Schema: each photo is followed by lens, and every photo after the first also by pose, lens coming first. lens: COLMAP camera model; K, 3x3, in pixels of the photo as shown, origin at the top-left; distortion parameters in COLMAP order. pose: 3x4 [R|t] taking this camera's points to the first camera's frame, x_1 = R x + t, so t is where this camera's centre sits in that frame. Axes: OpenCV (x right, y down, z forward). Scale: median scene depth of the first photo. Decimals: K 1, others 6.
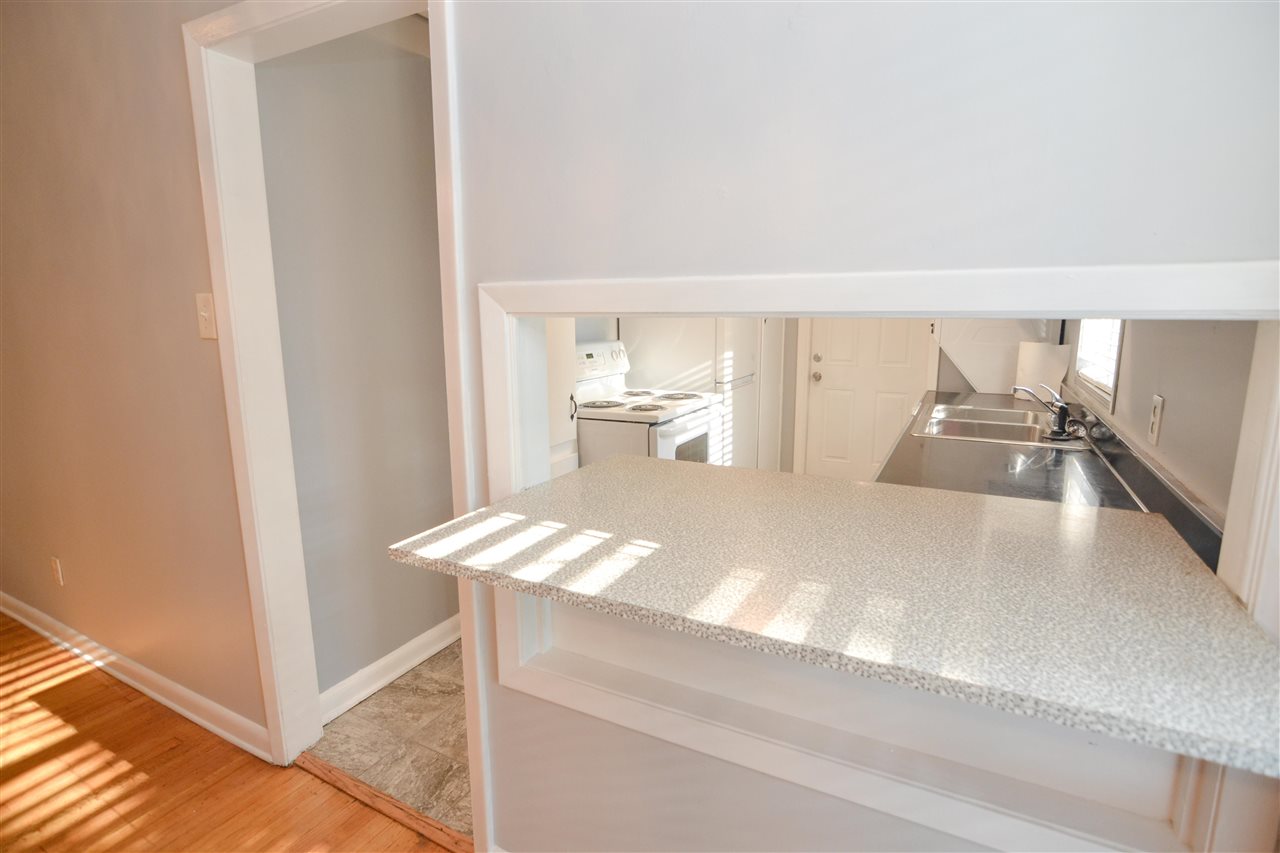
lens RADIAL K [[632.8, 0, 634.5], [0, 632.8, 422.7], [0, 0, 1]] dist [-0.034471, 0.011788]
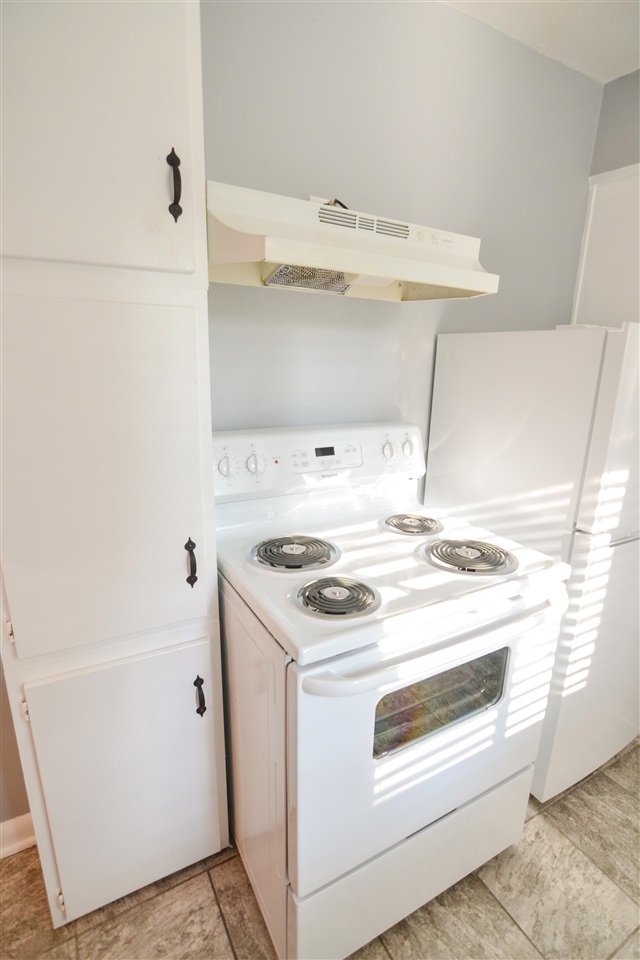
lens RADIAL K [[474.6, 0, 316.4], [0, 474.6, 486.3], [0, 0, 1]] dist [-0.034471, 0.011788]
pose [[0.841772, 0.170476, -0.512208, 0.142749], [-0.124925, 0.984588, 0.122392, -0.117659], [0.525179, -0.039039, 0.850096, 0.577241]]
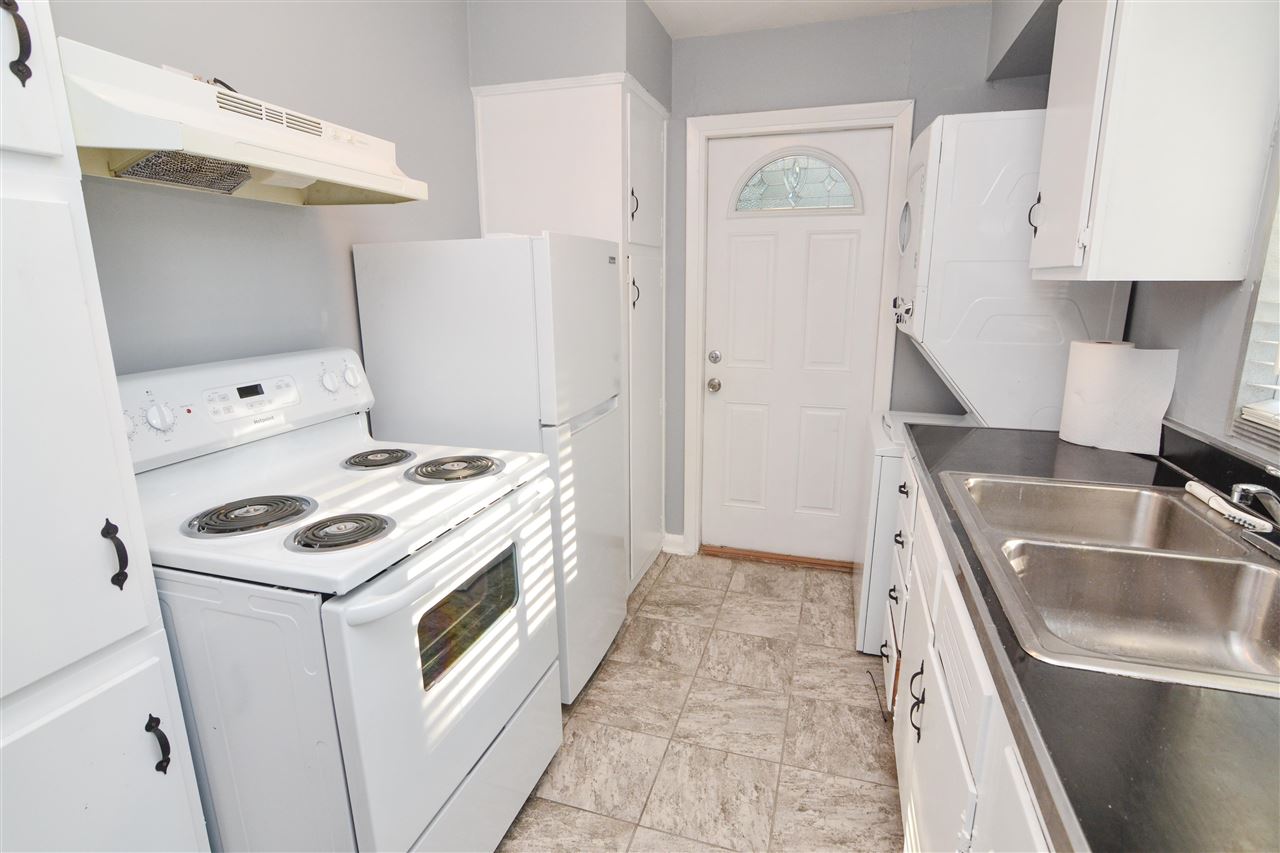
lens RADIAL K [[632.8, 0, 634.5], [0, 632.8, 422.7], [0, 0, 1]] dist [-0.034471, 0.011788]
pose [[0.983839, -0.040429, 0.174431, 0.114965], [0.033529, 0.998541, 0.042322, -0.085809], [-0.175888, -0.035790, 0.983759, 0.467126]]
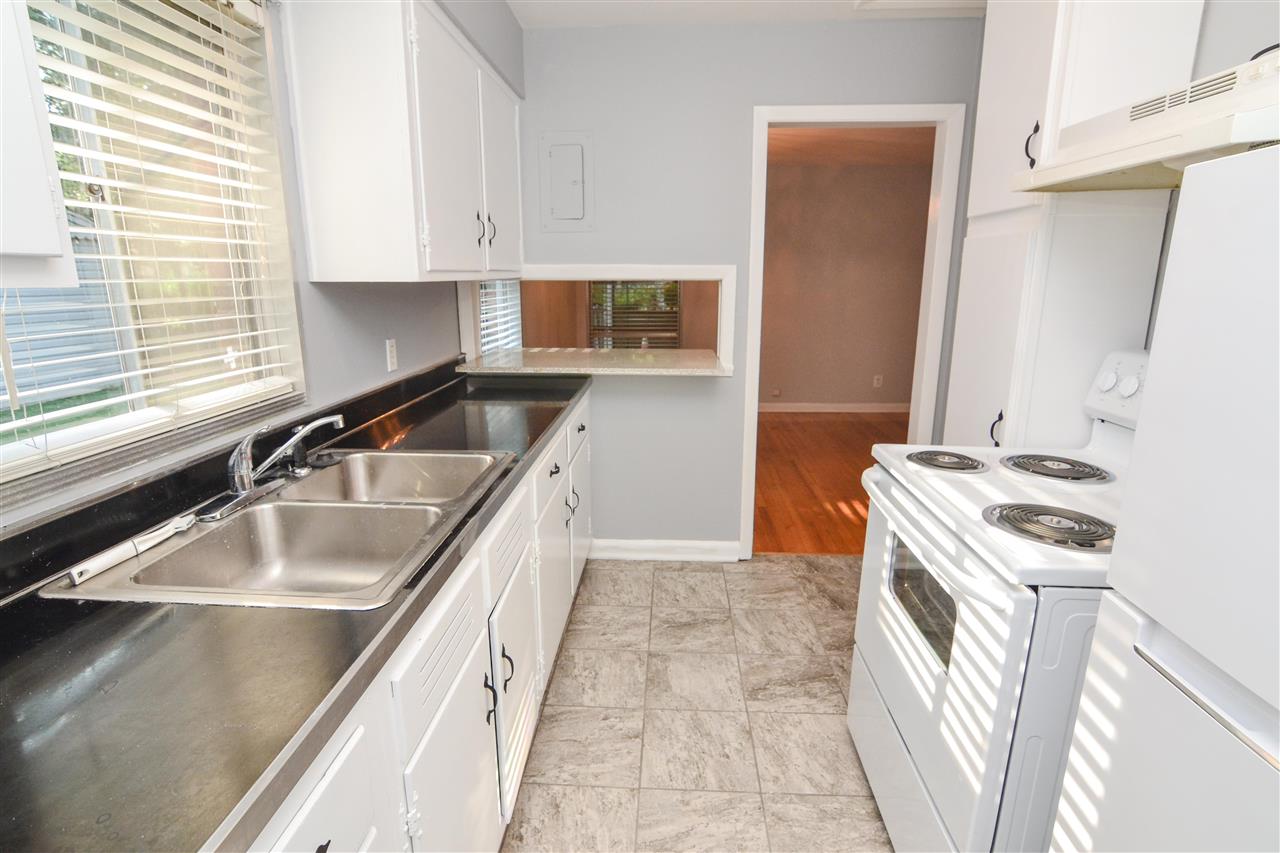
lens RADIAL K [[632.8, 0, 634.5], [0, 632.8, 422.7], [0, 0, 1]] dist [-0.034471, 0.011788]
pose [[-0.906864, 0.103249, -0.408579, 0.408833], [-0.068133, 0.920846, 0.383927, -0.205138], [0.415878, 0.376007, -0.828048, 1.102167]]
